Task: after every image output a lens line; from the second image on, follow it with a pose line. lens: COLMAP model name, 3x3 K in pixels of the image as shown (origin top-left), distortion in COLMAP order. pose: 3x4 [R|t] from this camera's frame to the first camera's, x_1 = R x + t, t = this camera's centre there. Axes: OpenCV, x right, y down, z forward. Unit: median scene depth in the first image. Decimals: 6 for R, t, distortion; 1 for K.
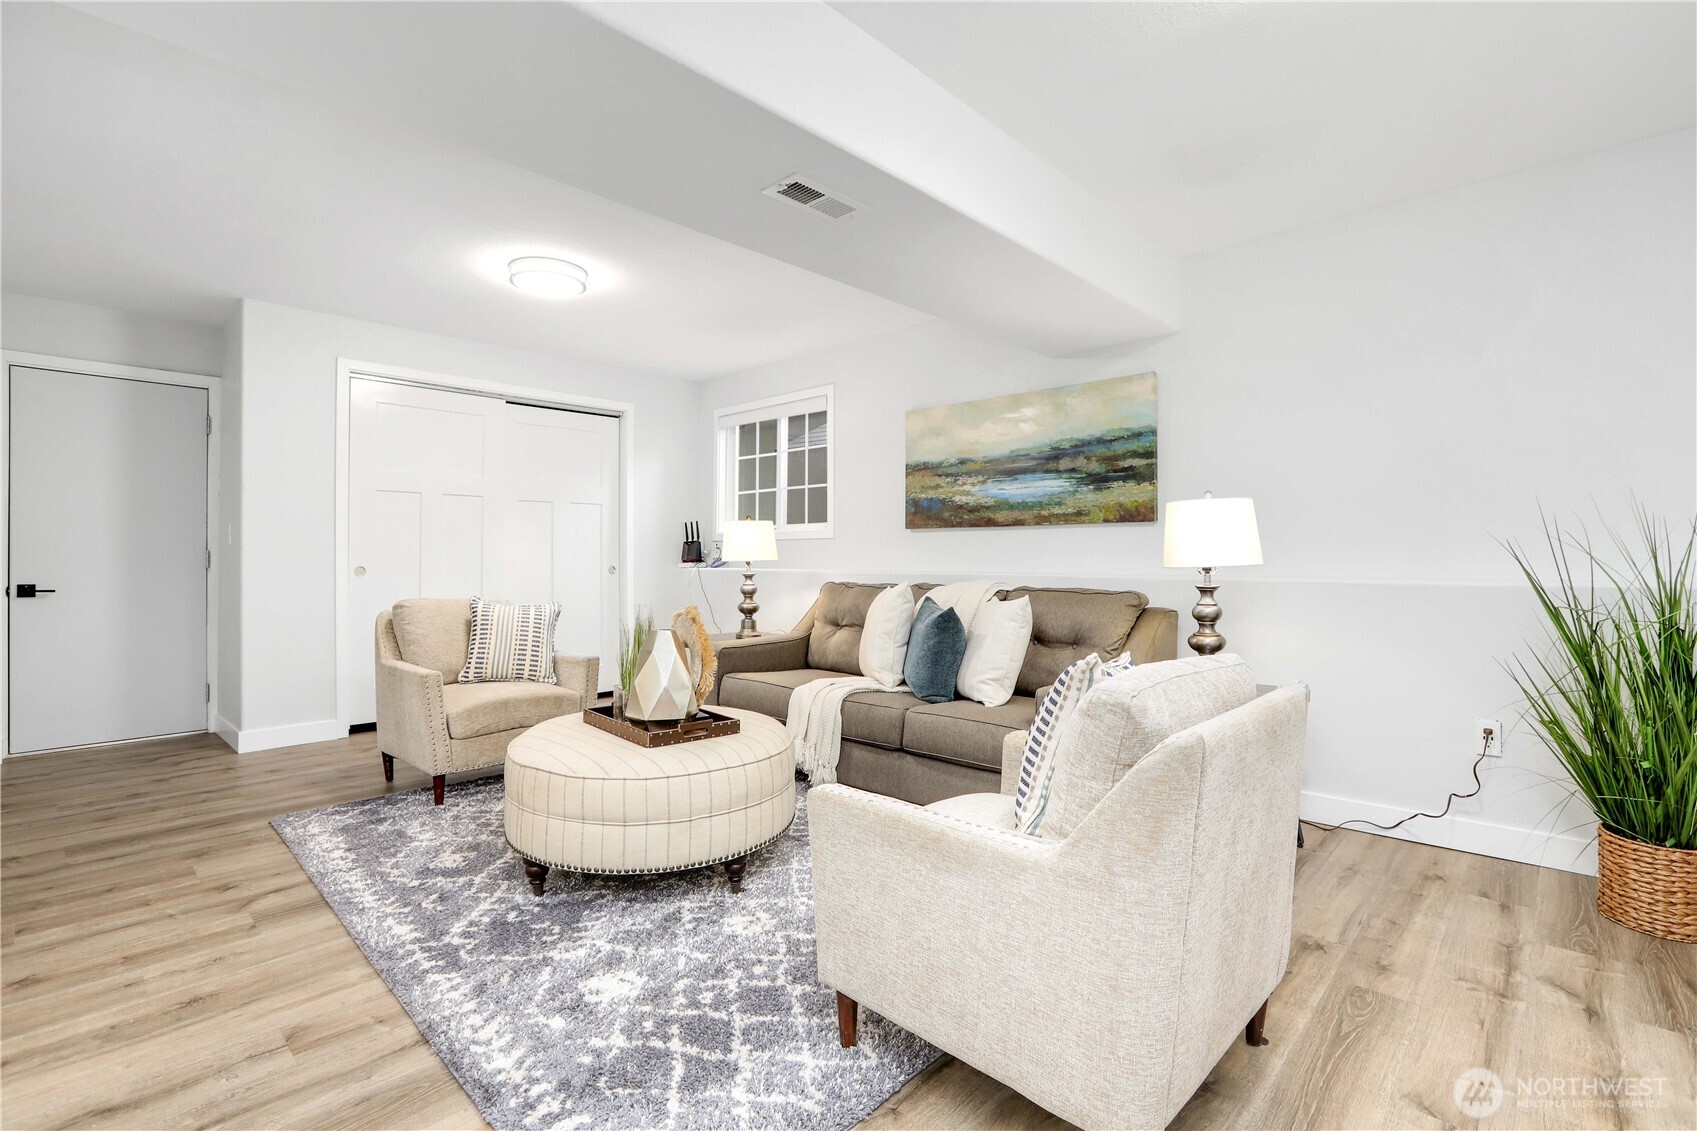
lens RADIAL K [[798.3, 0, 851.4], [0, 798.3, 553.4], [0, 0, 1]] dist [-0.036412, 0.013905]
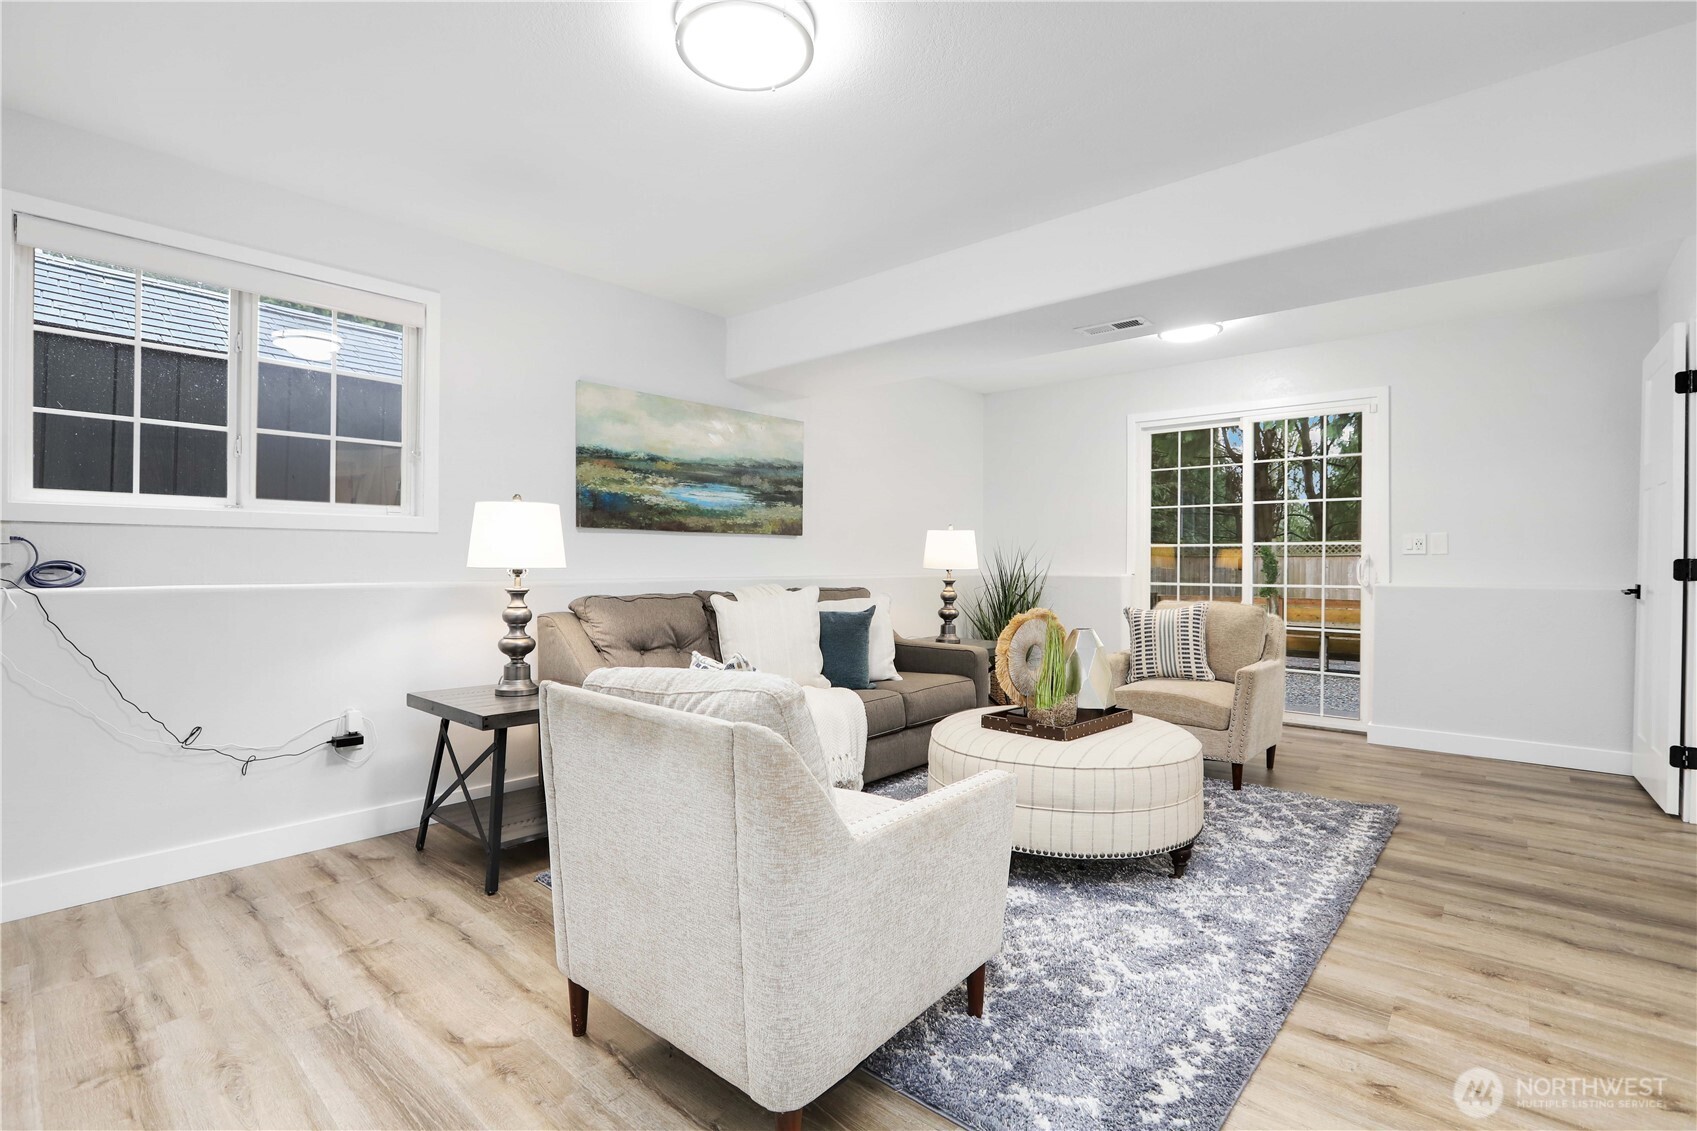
lens RADIAL K [[798.3, 0, 851.1], [0, 798.3, 564.9], [0, 0, 1]] dist [-0.036412, 0.013905]
pose [[-0.067707, -0.006812, 0.997682, -0.880181], [-0.004990, 0.999966, 0.006489, 0.000417], [-0.997693, -0.004539, -0.067739, 0.927836]]
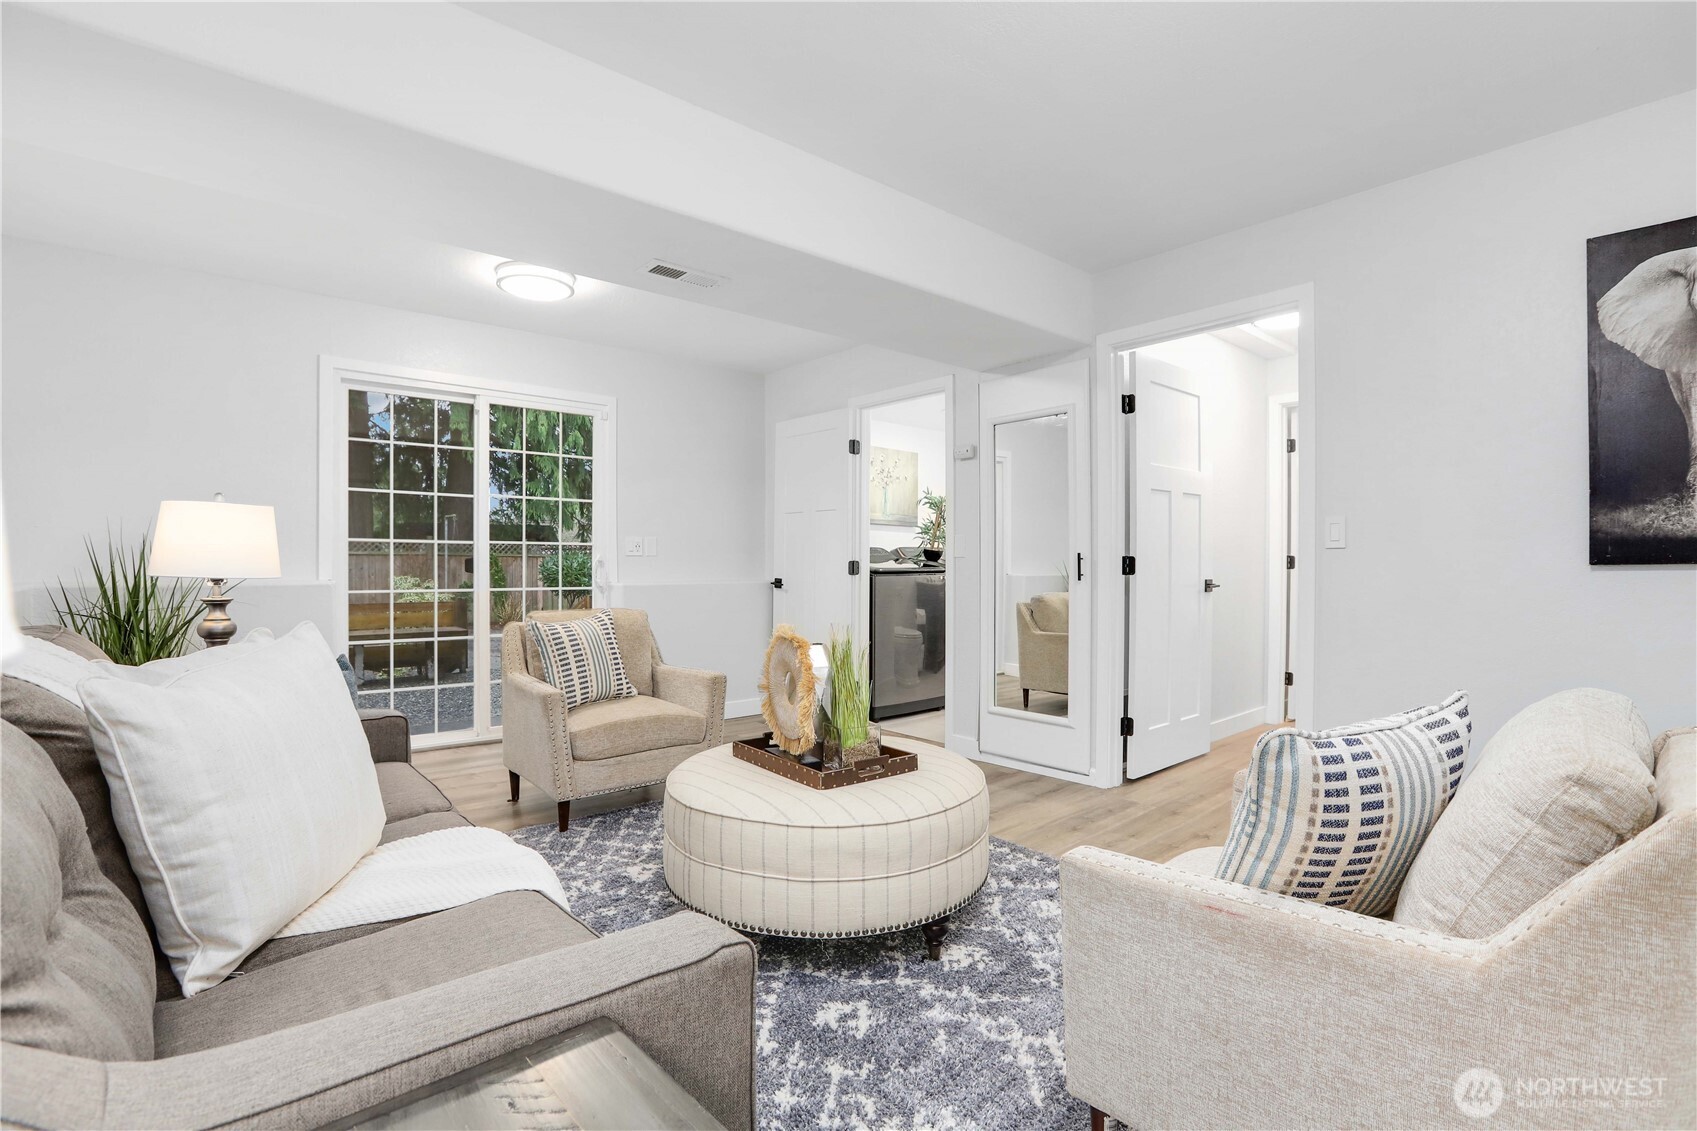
lens RADIAL K [[798.3, 0, 847.4], [0, 798.3, 568.0], [0, 0, 1]] dist [-0.036412, 0.013905]
pose [[-0.998550, -0.001456, 0.053810, -0.211363], [-0.001127, 0.999980, 0.006153, 0.000256], [-0.053818, 0.006083, -0.998532, 1.290194]]
